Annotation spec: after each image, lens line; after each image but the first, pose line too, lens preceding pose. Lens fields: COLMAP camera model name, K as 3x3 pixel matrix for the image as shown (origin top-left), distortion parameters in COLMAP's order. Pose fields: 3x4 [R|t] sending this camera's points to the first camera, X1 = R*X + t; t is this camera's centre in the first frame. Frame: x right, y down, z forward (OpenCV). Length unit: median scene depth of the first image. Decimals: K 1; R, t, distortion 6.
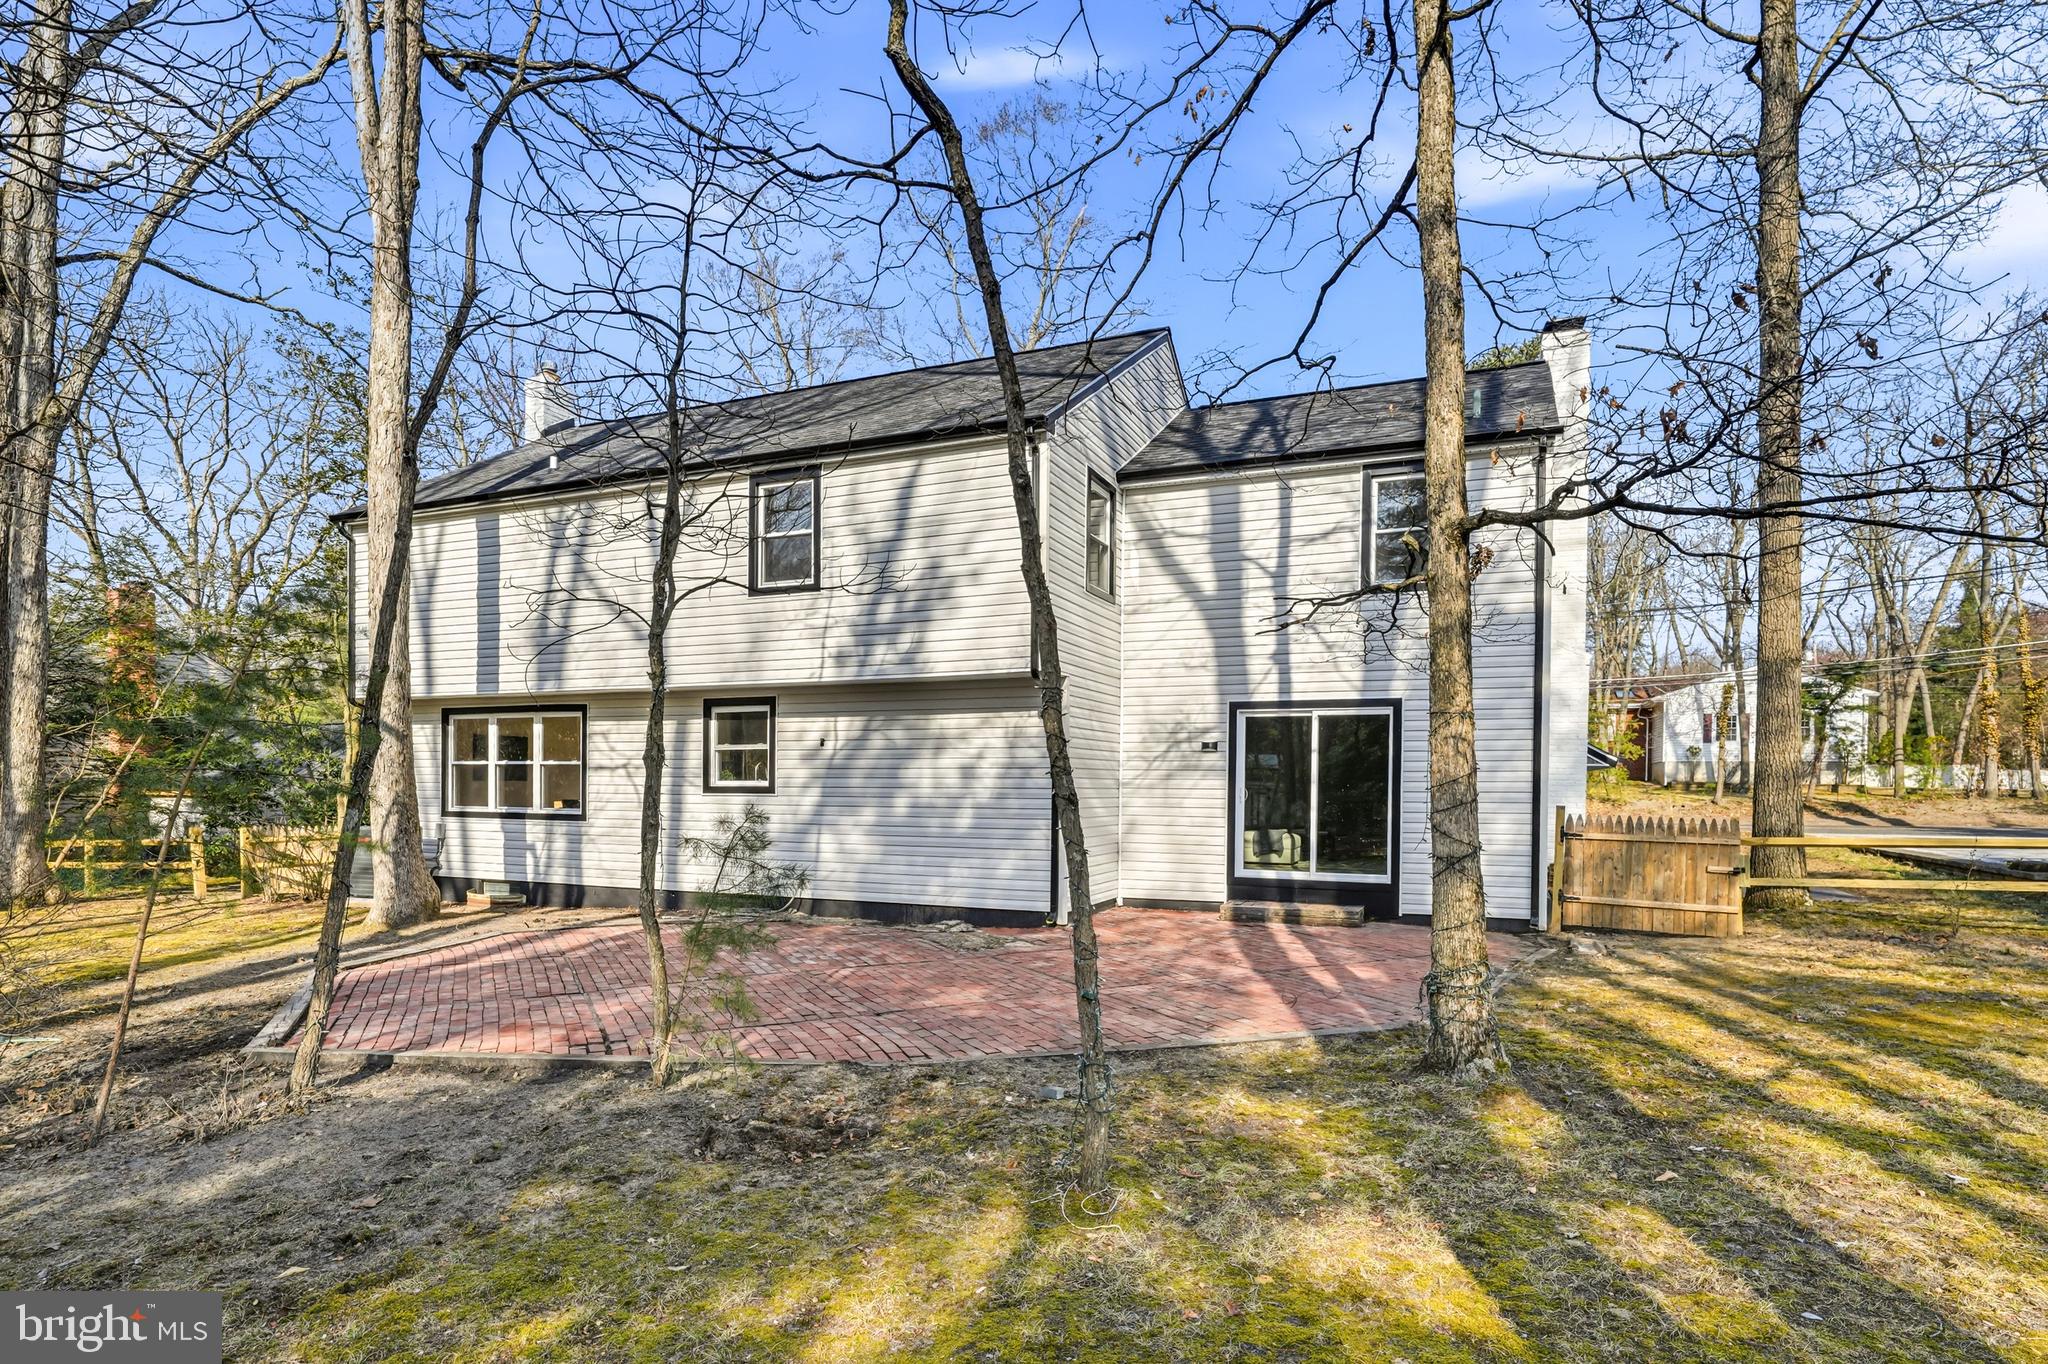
lens RADIAL K [[944.8, 0, 1024.4], [0, 944.8, 789.2], [0, 0, 1]] dist [-0.001873, 0.000153]
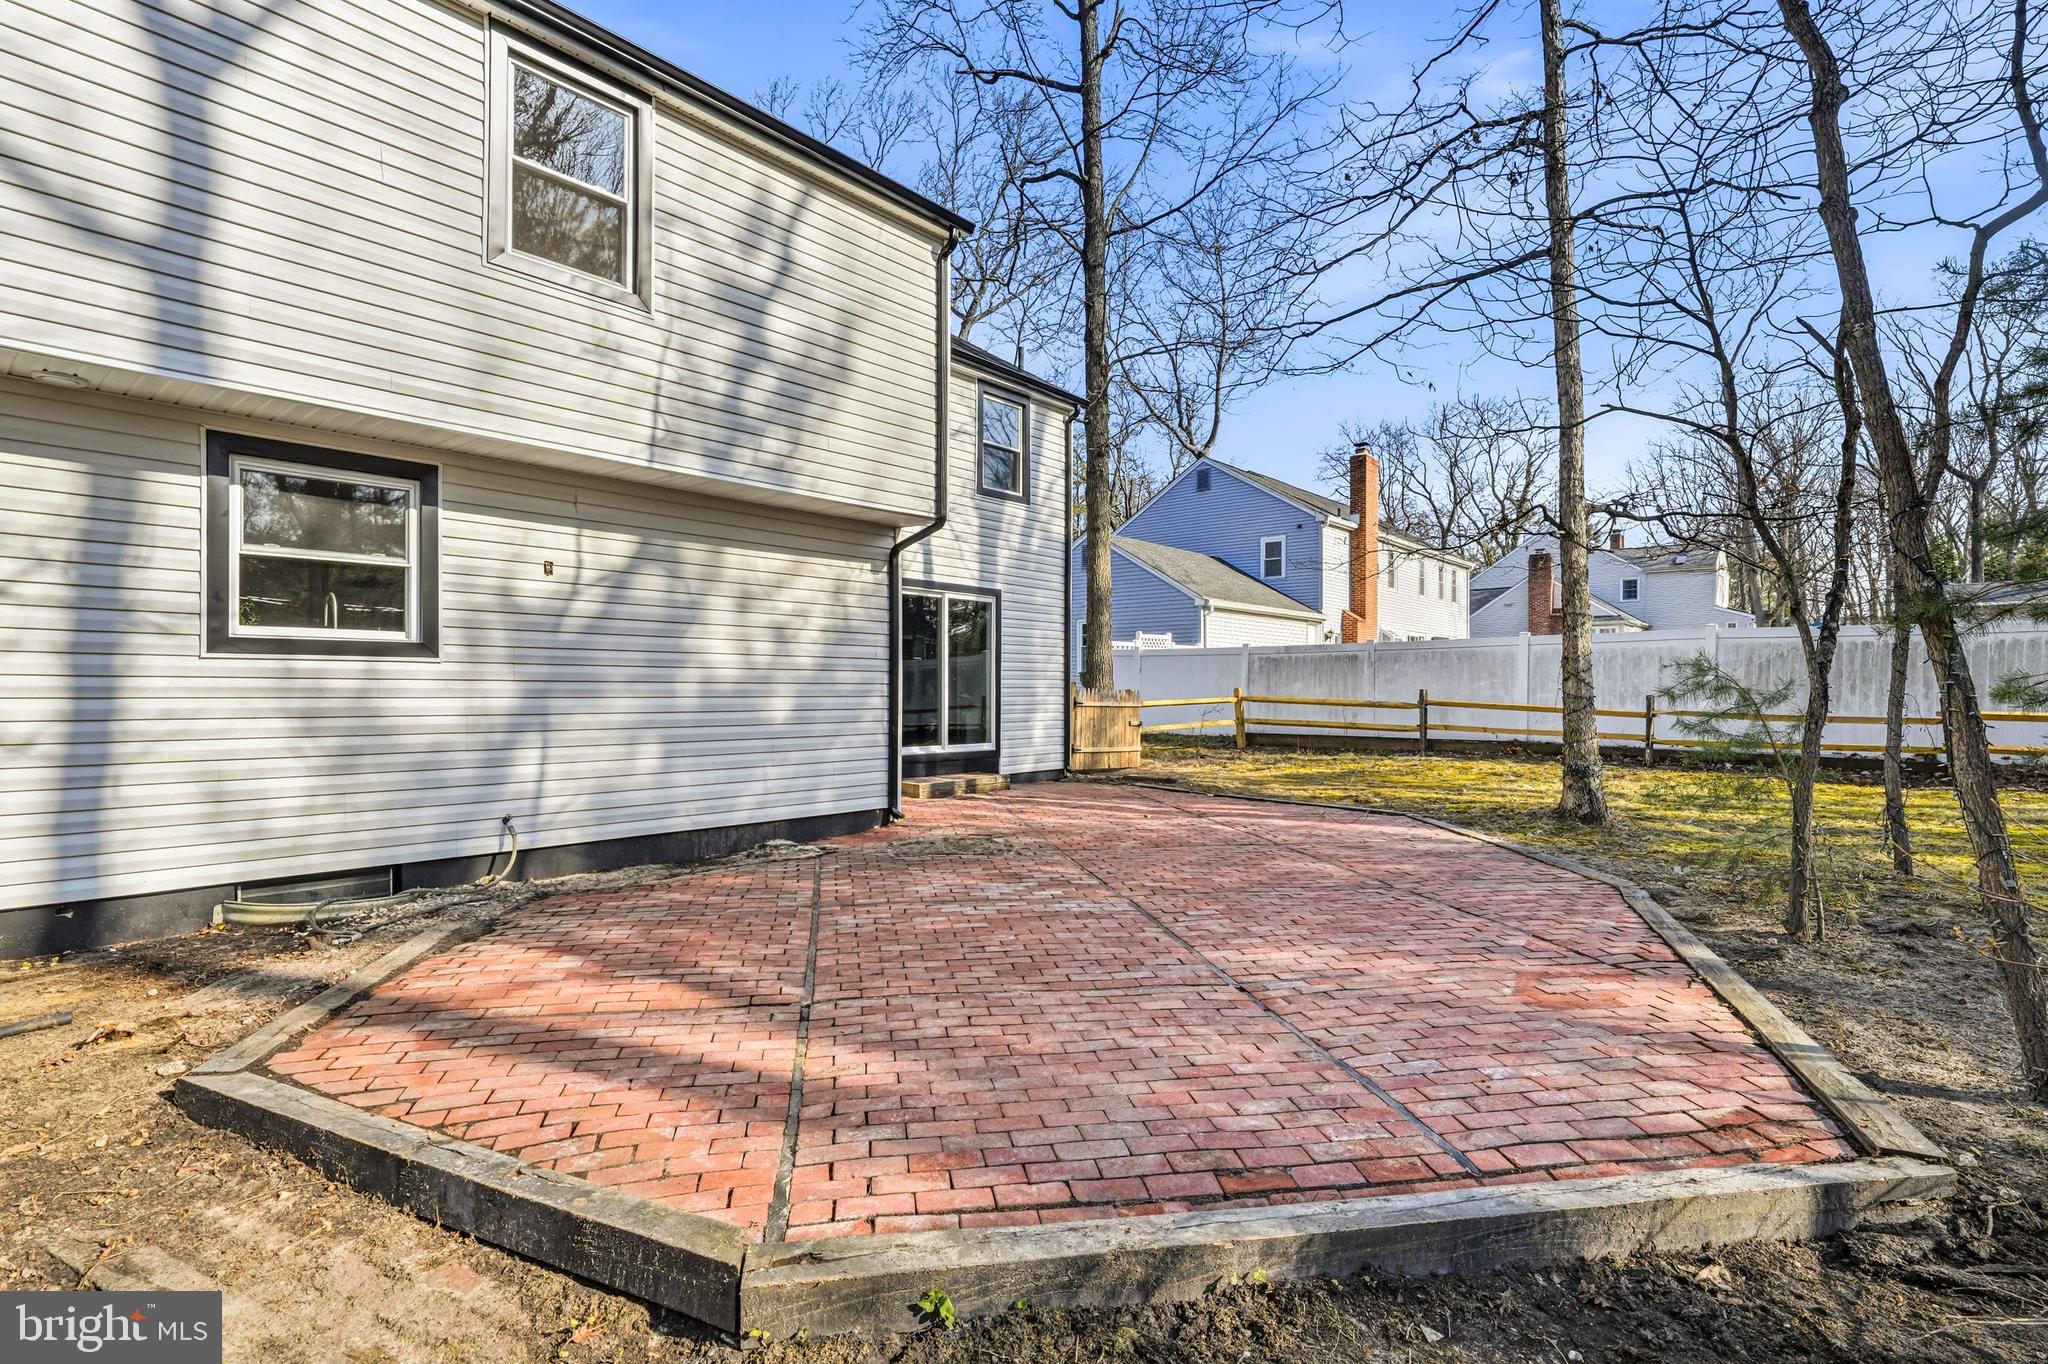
lens RADIAL K [[903.5, 0, 1015.8], [0, 903.5, 687.6], [0, 0, 1]] dist [-0.002135, 0.001019]
pose [[0.384554, -0.003306, 0.923097, -0.589165], [0.000877, 0.999994, 0.003215, 0.019359], [-0.923102, -0.000427, 0.384554, 0.523575]]
